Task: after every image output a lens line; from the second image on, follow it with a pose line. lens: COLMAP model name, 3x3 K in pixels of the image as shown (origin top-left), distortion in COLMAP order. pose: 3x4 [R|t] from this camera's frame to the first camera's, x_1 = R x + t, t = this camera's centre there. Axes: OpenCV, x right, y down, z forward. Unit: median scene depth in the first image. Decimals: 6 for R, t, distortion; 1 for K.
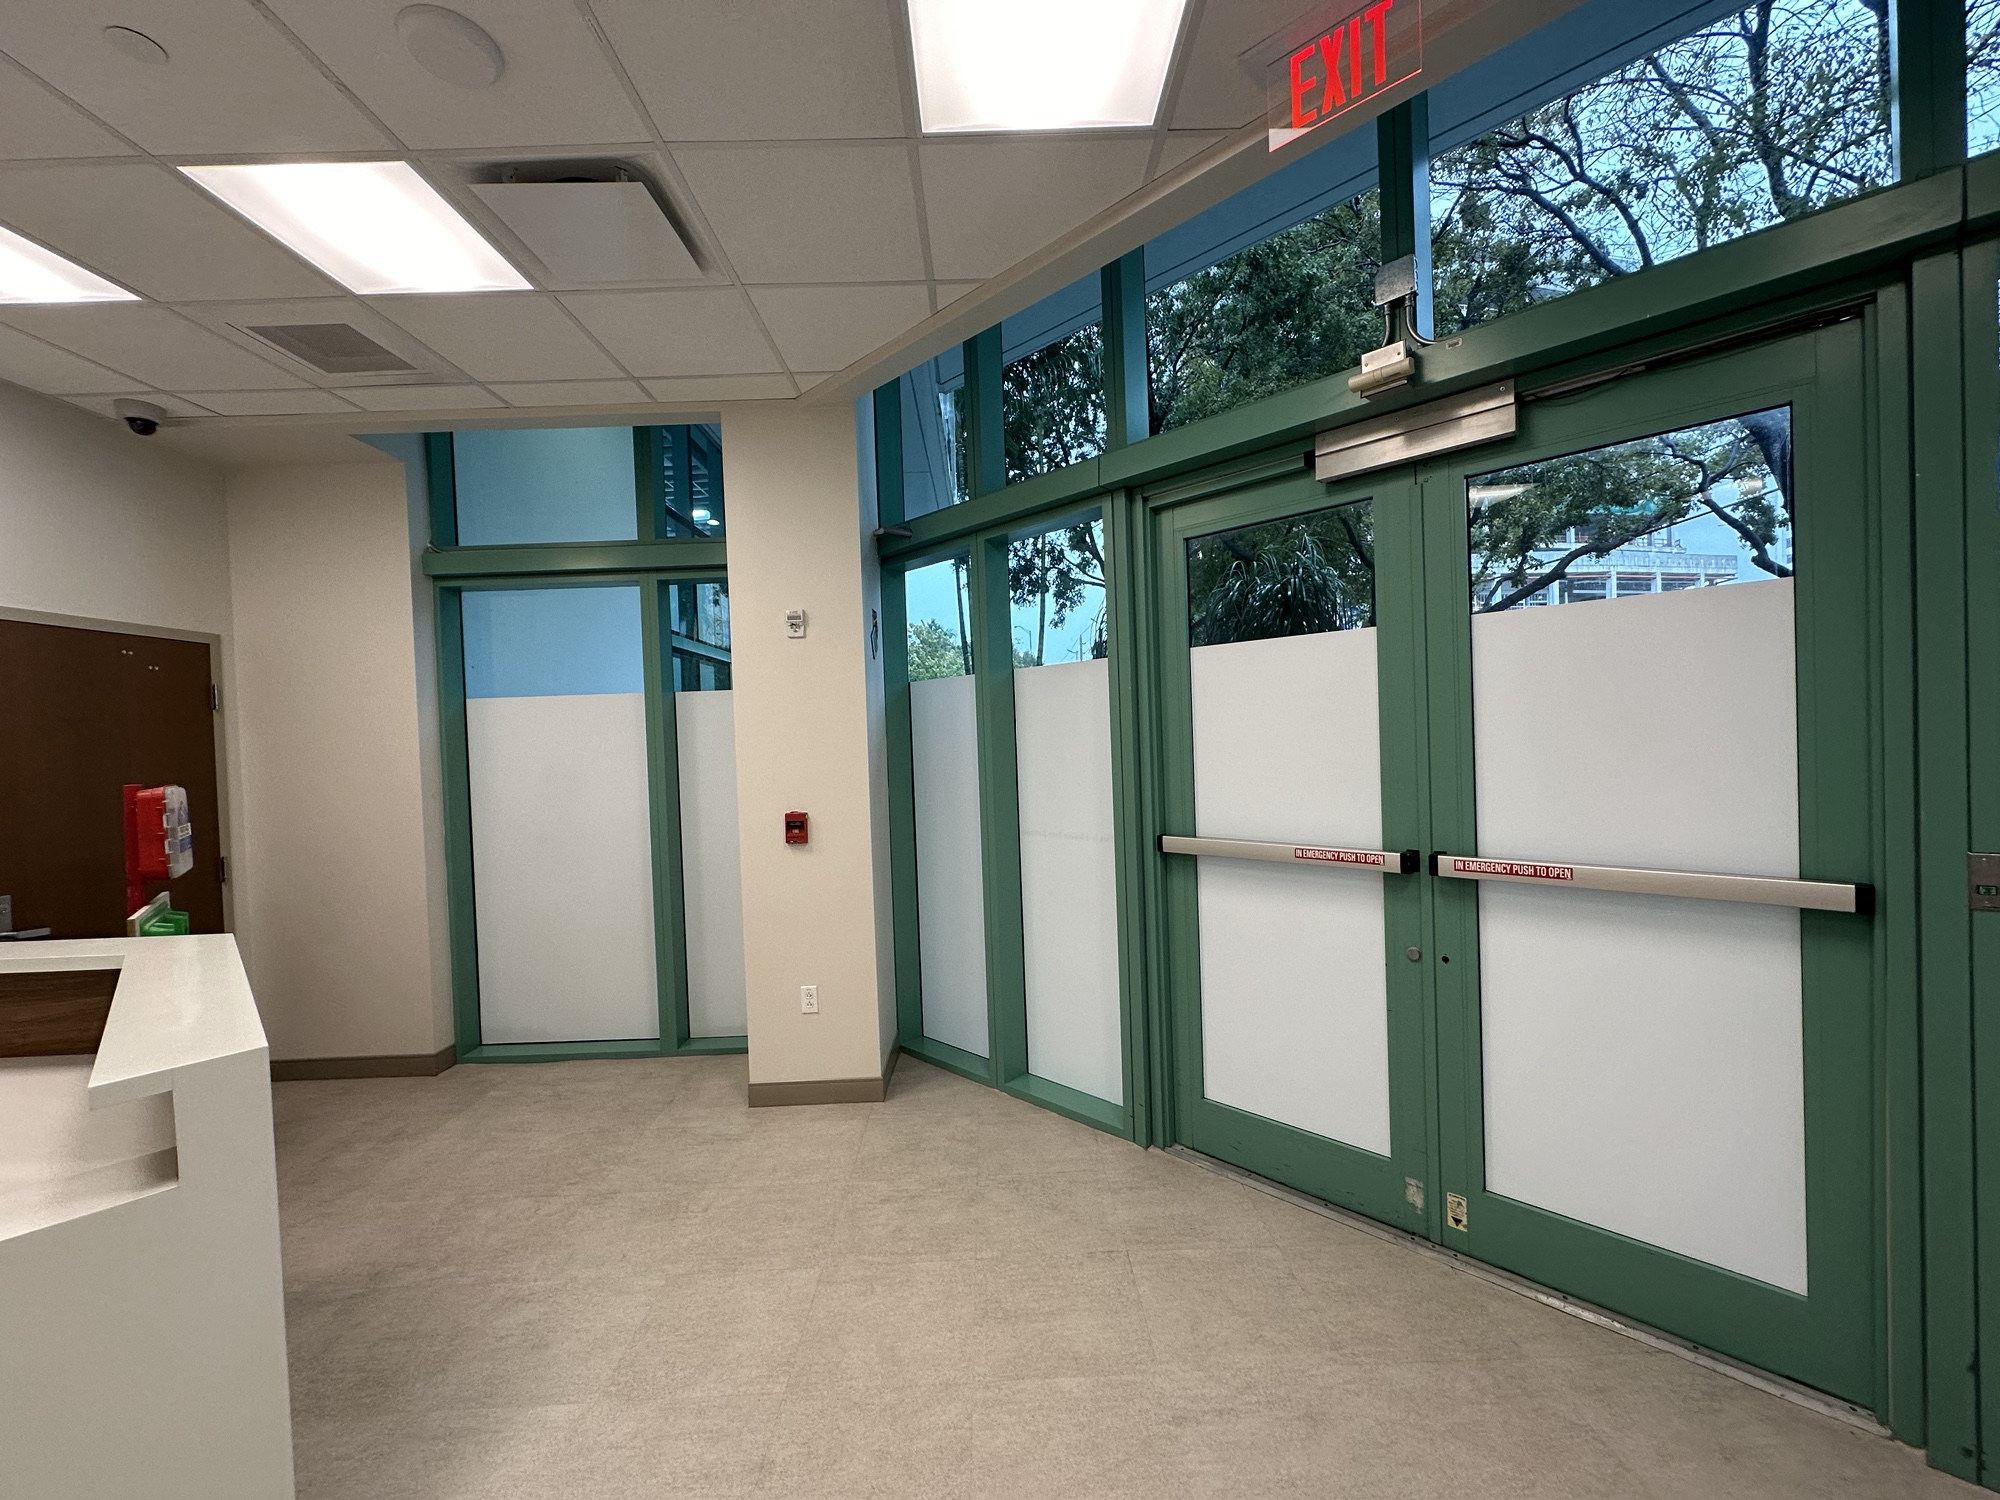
lens RADIAL K [[797.1, 0, 998.2], [0, 797.1, 752.6], [0, 0, 1]] dist [-0.001182, 0.000725]
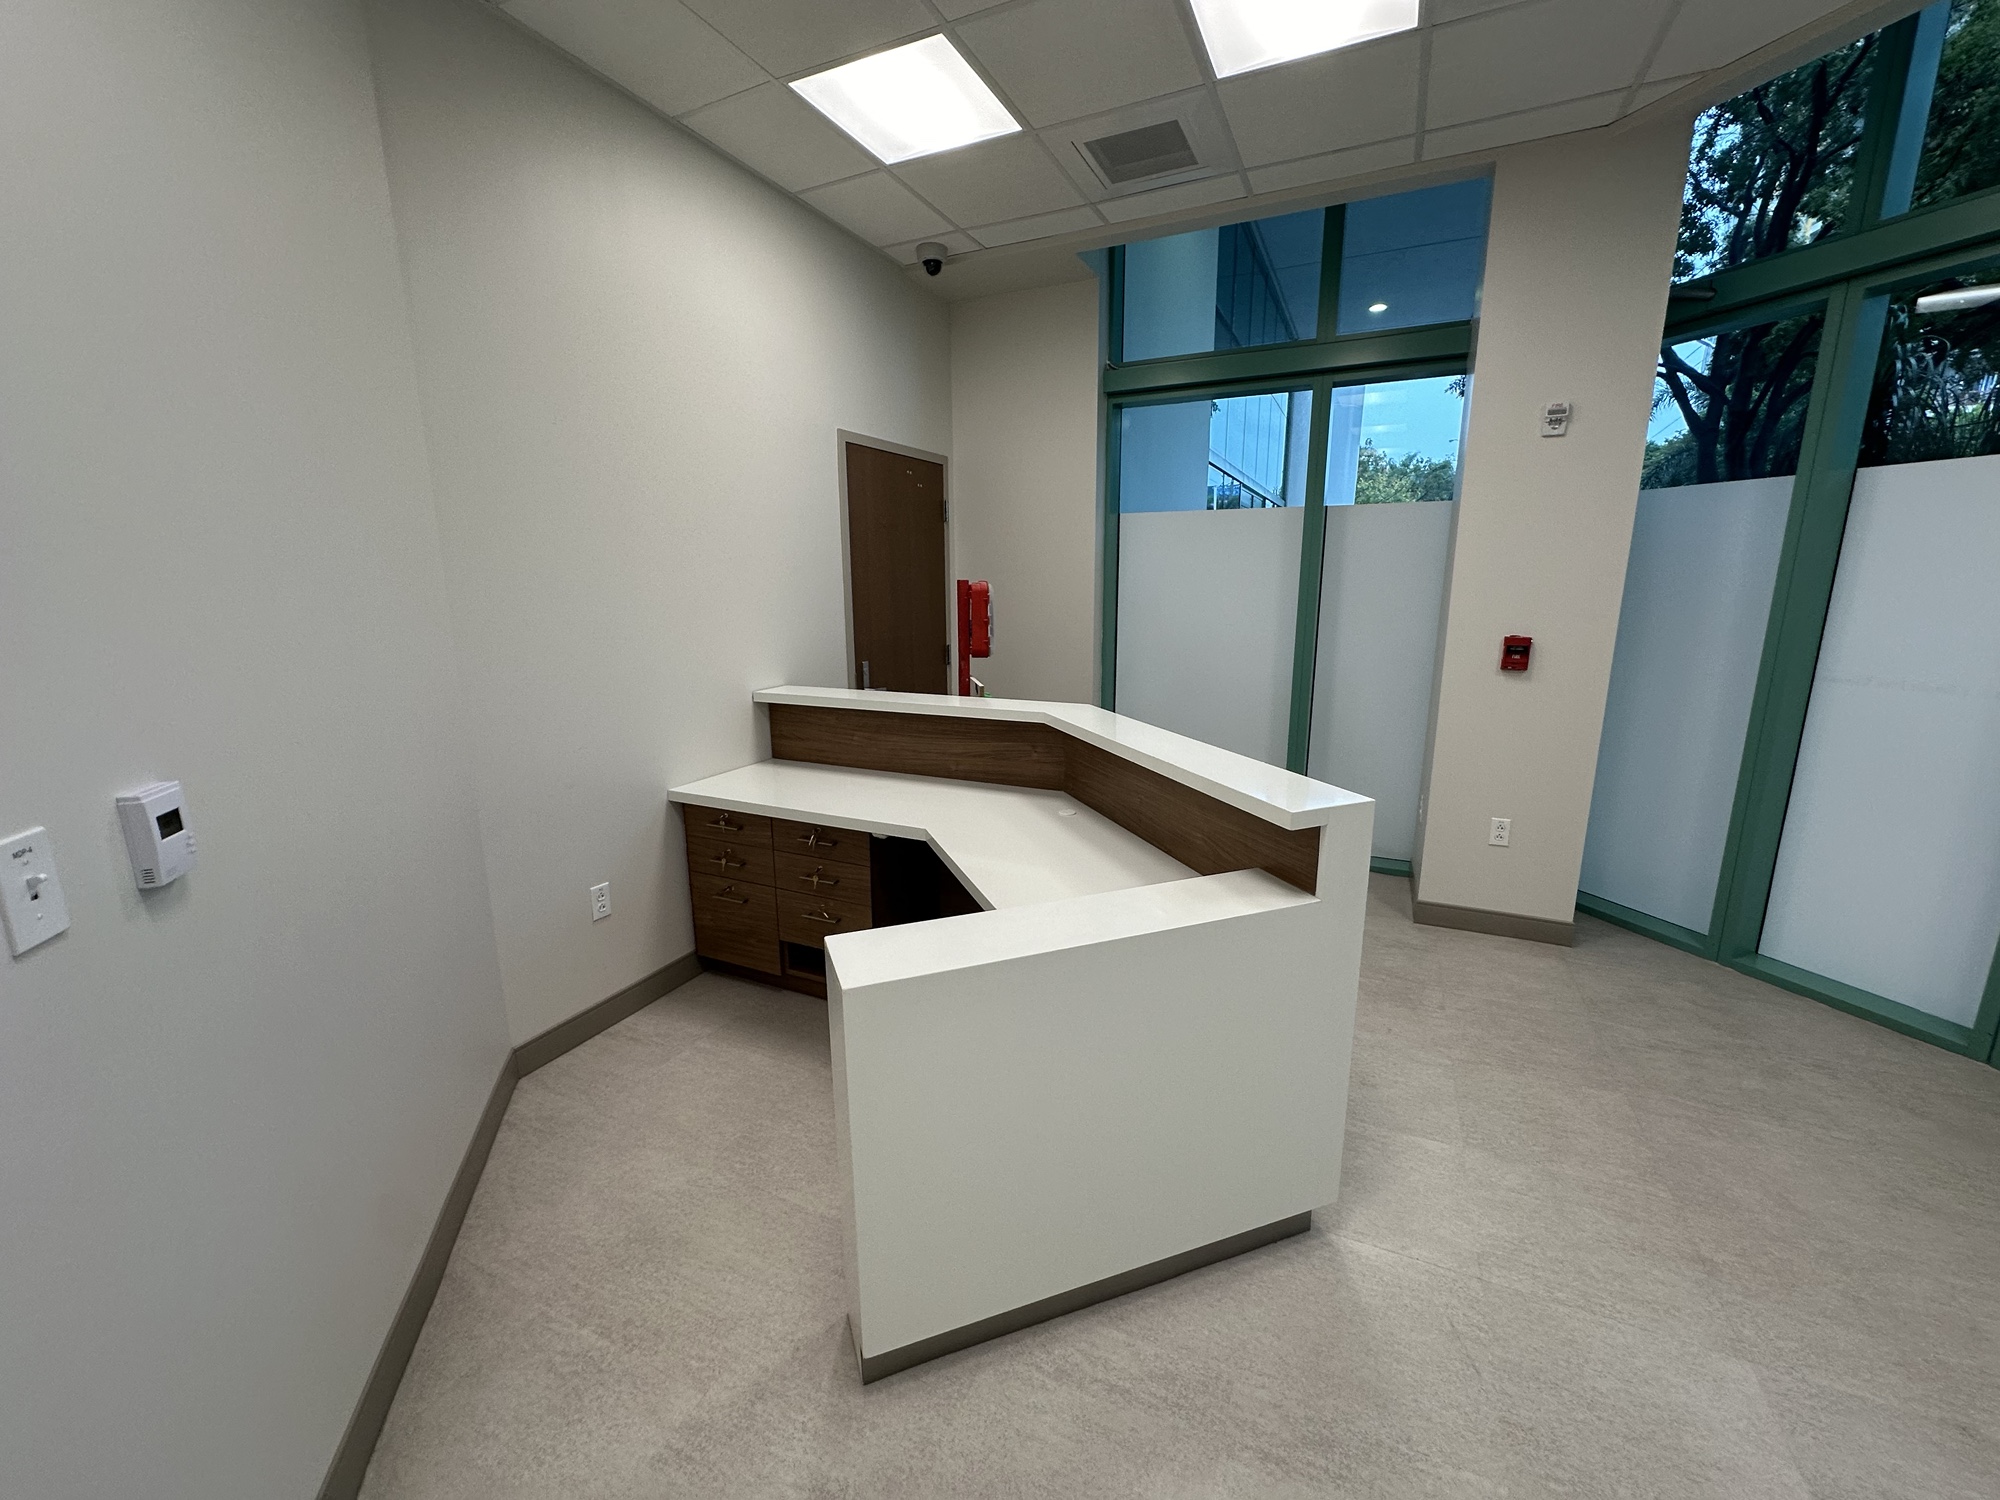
lens RADIAL K [[797.1, 0, 1001.4], [0, 797.1, 749.6], [0, 0, 1]] dist [-0.001182, 0.000725]
pose [[0.899458, 0.121697, -0.419720, -0.389754], [-0.035337, 0.977551, 0.207713, 0.032425], [0.435576, -0.171998, 0.883567, -0.101142]]
